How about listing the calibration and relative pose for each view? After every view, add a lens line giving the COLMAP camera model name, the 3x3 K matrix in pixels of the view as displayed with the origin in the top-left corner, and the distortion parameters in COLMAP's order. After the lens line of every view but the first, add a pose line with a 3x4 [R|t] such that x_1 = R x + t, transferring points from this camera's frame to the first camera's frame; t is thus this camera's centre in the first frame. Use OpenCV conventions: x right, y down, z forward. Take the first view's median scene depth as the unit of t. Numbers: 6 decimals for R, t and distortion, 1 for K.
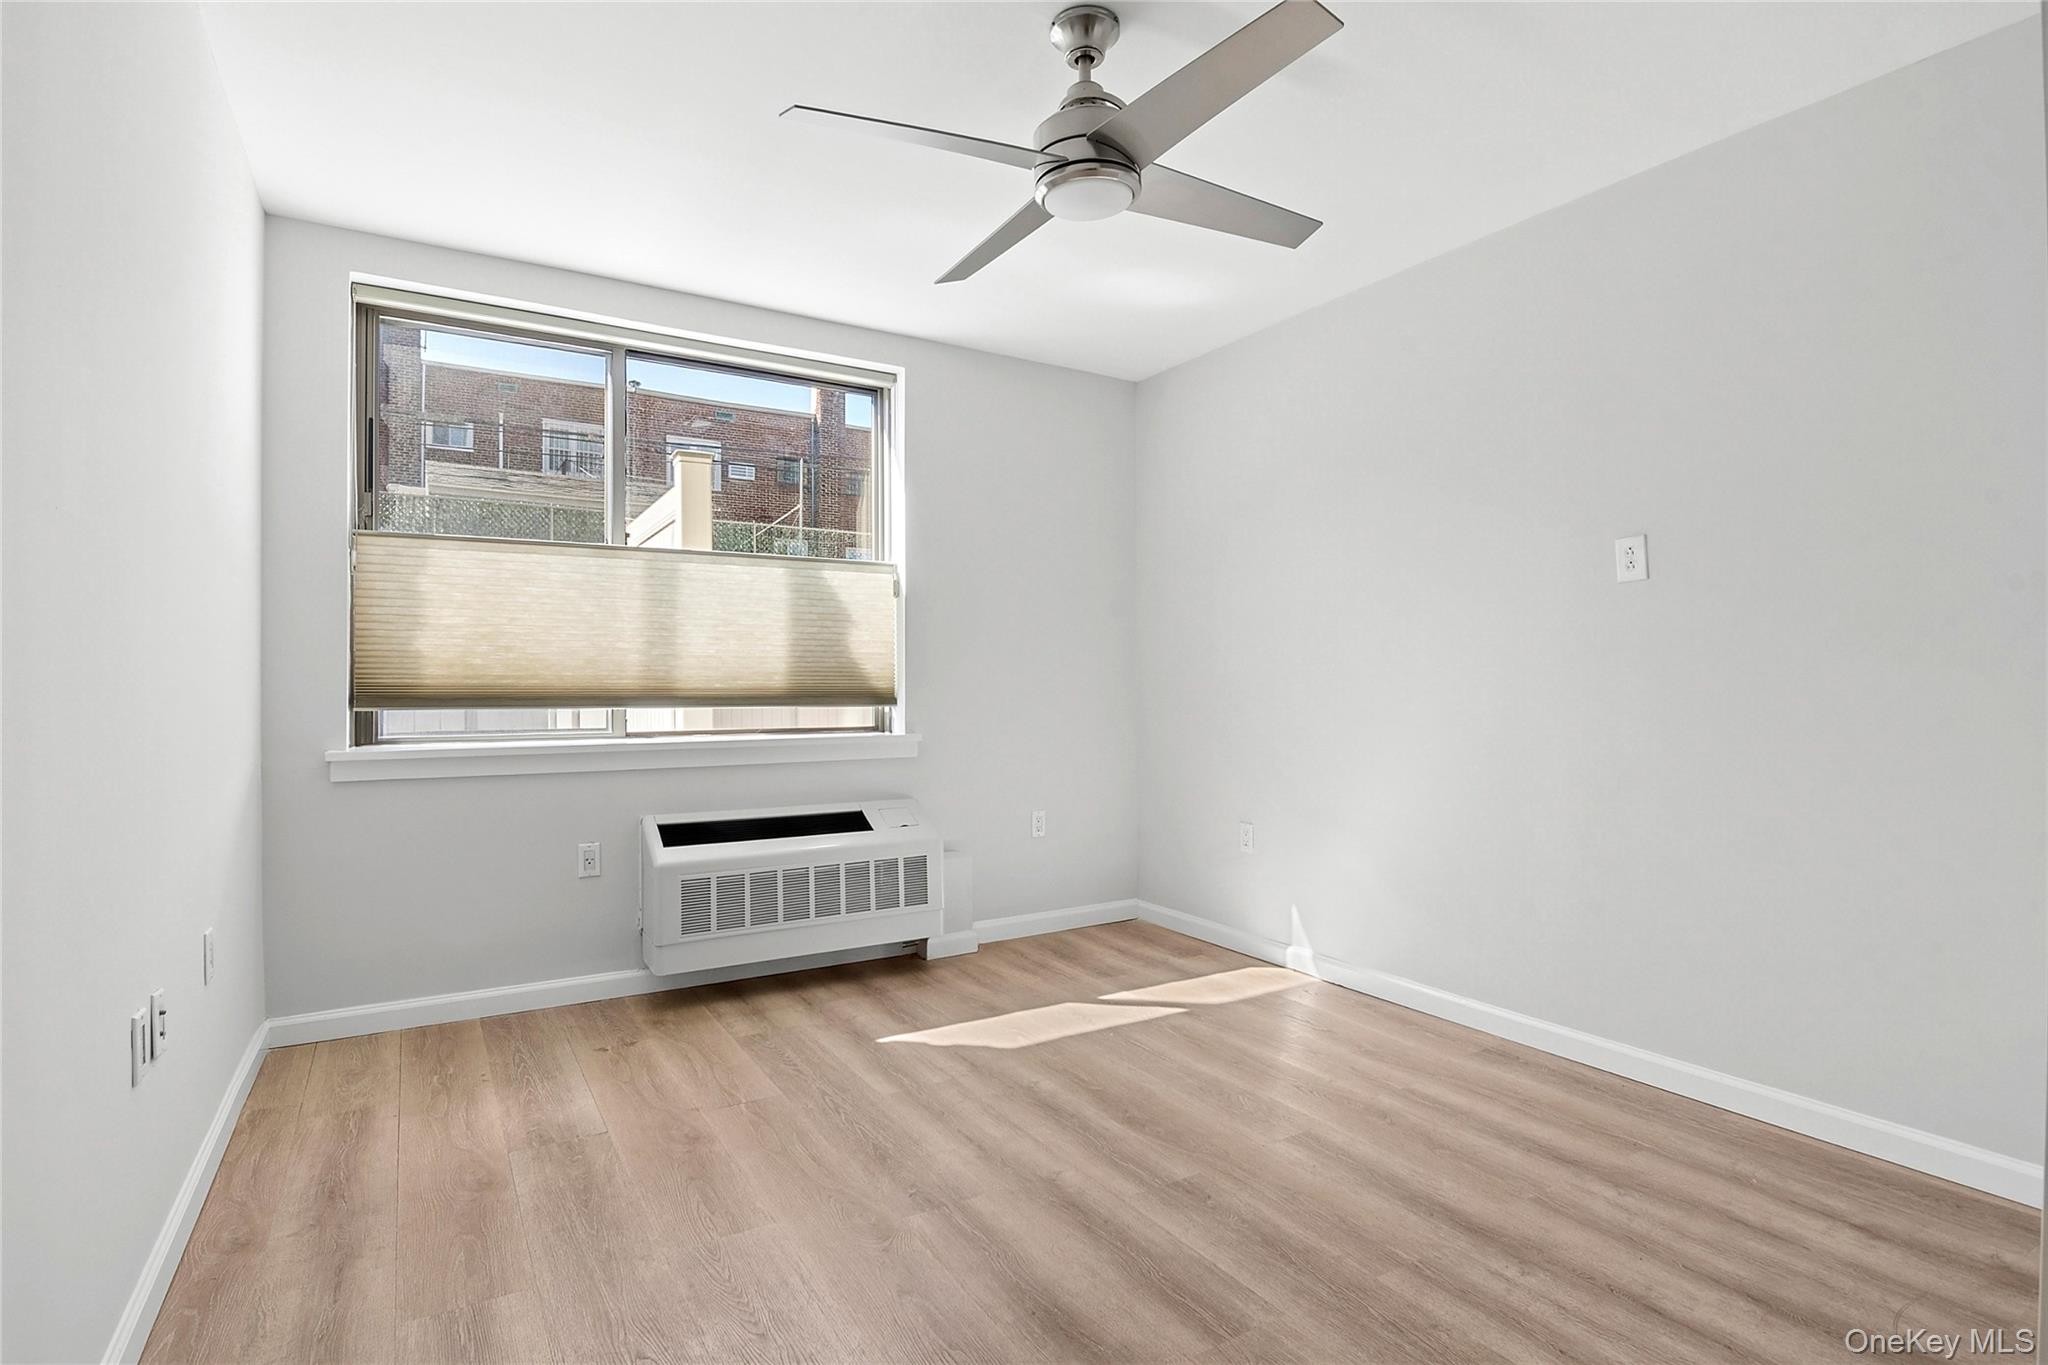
lens RADIAL K [[1013.1, 0, 1020.2], [0, 1013.1, 693.1], [0, 0, 1]] dist [-0.002097, -0.000233]
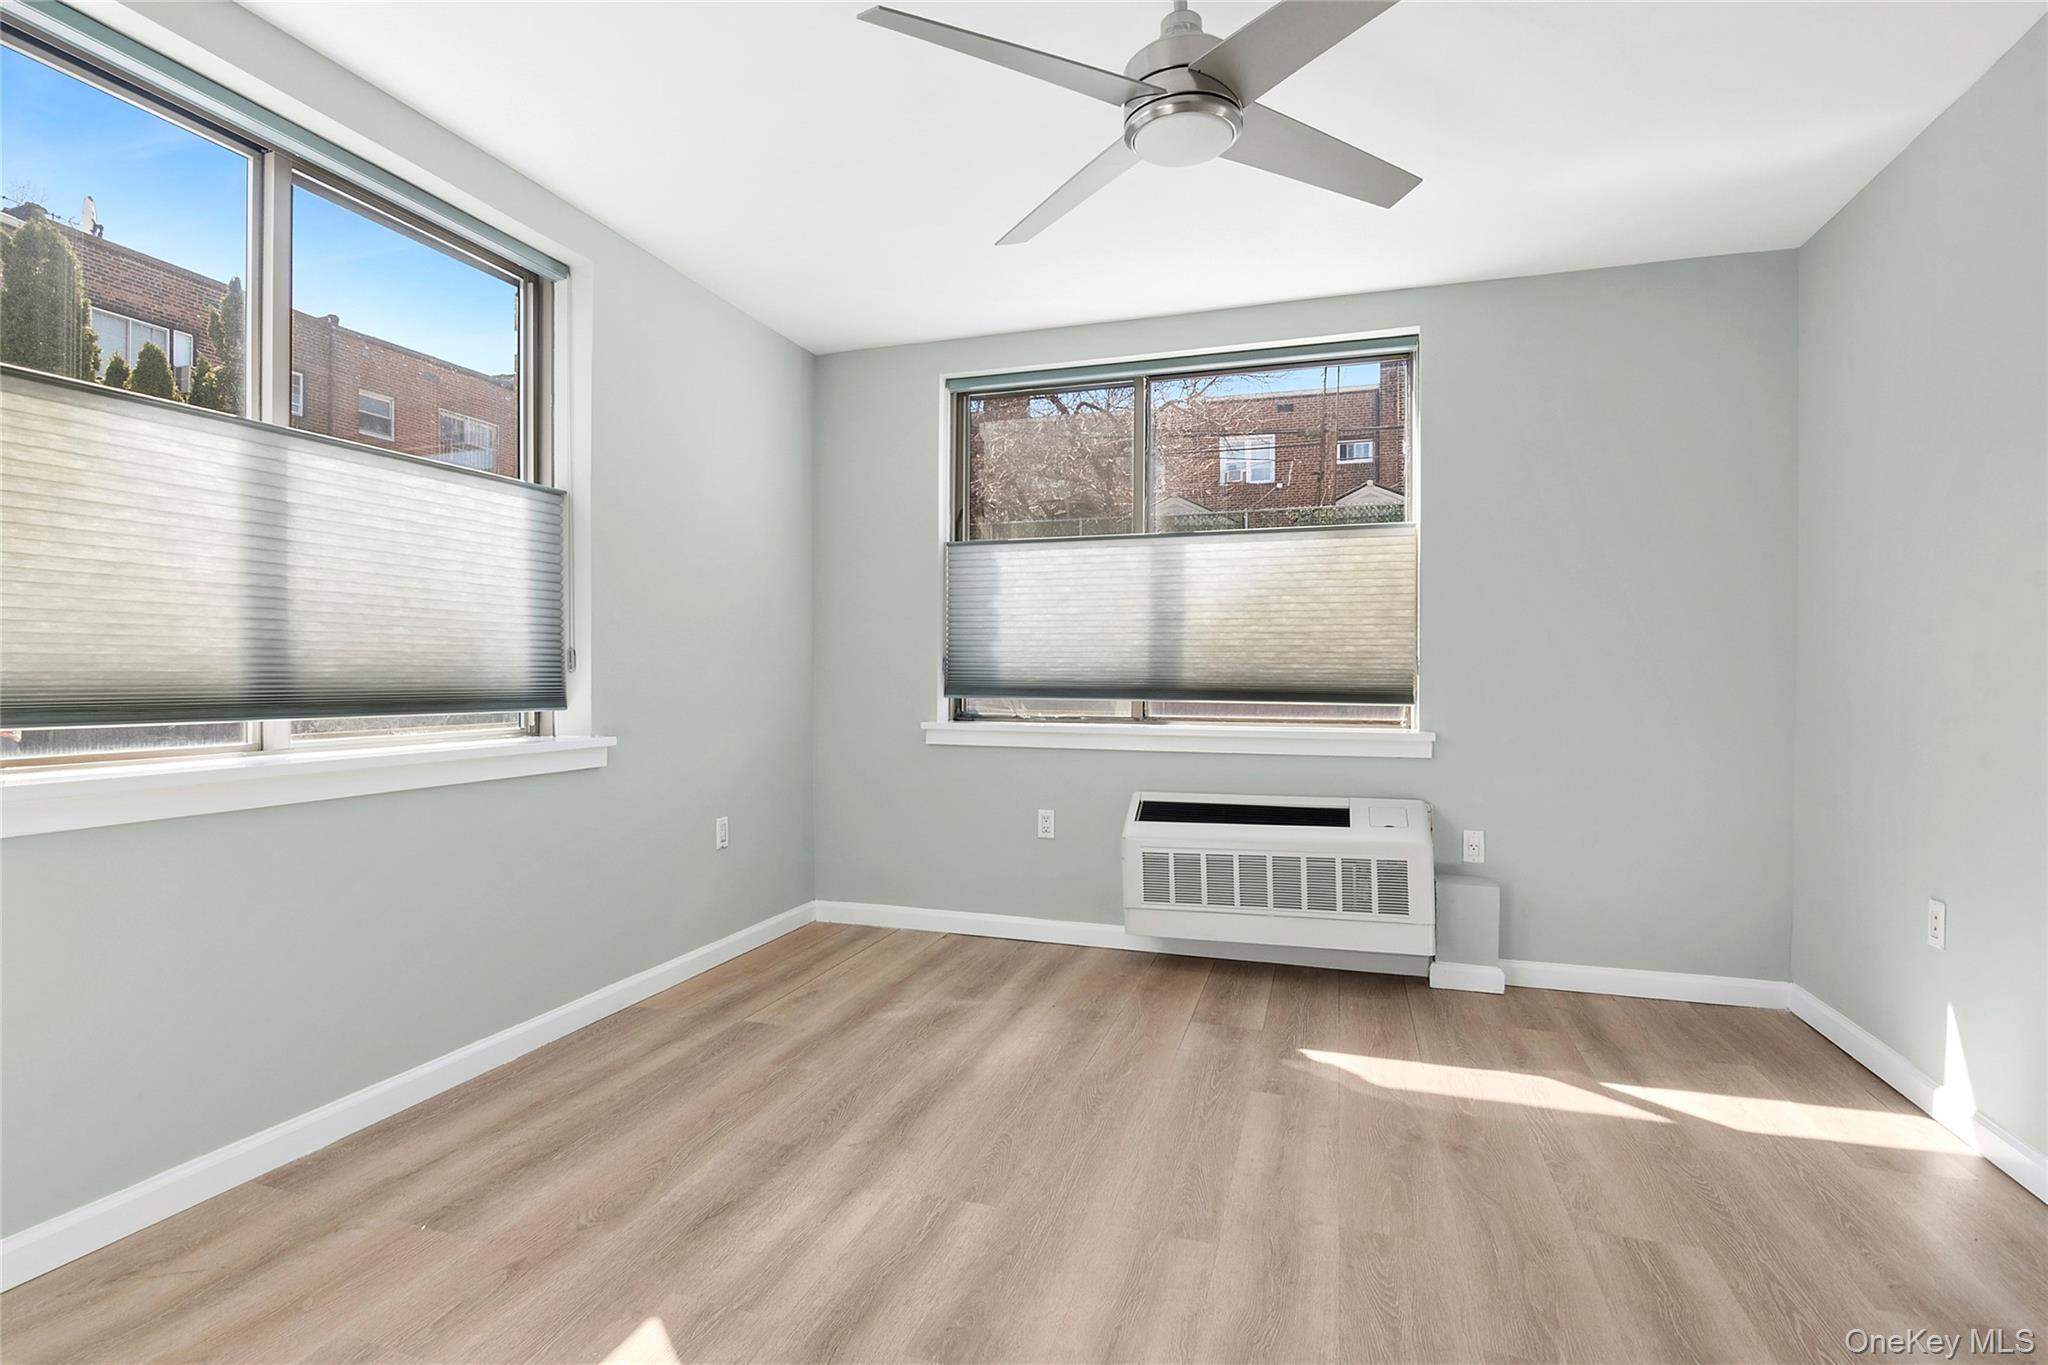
lens RADIAL K [[992.2, 0, 1022.8], [0, 992.2, 678.2], [0, 0, 1]] dist [0.022431, -0.000052]
pose [[0.655452, -0.007937, -0.755195, 0.385874], [0.013177, 0.999913, 0.000927, -0.007197], [0.755122, -0.010559, 0.655500, 0.185123]]
